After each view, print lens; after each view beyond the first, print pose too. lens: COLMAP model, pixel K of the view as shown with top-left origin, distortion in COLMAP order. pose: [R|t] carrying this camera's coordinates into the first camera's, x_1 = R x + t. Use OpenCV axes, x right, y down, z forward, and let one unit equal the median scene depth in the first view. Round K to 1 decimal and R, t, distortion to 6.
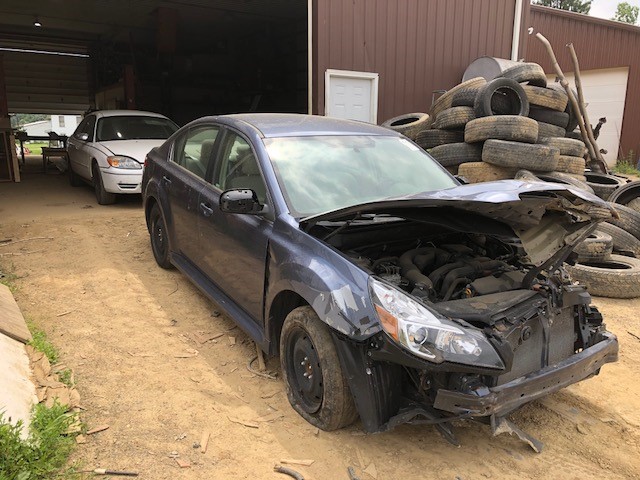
lens RADIAL K [[521.6, 0, 320.0], [0, 521.6, 242.0], [0, 0, 1]] dist [-0.013771, -0.011108]
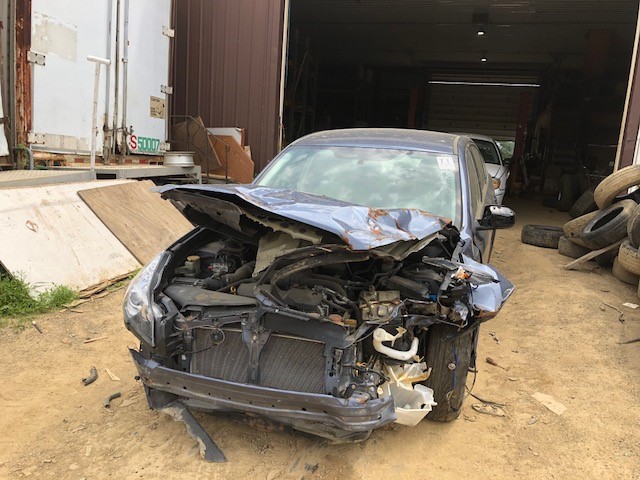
lens RADIAL K [[521.6, 0, 320.6], [0, 521.6, 238.7], [0, 0, 1]] dist [-0.013771, -0.011108]
pose [[0.625513, 0.158860, -0.763870, 0.151965], [-0.207842, 0.977602, 0.033112, -0.006984], [0.752021, 0.138052, 0.644520, 0.065669]]
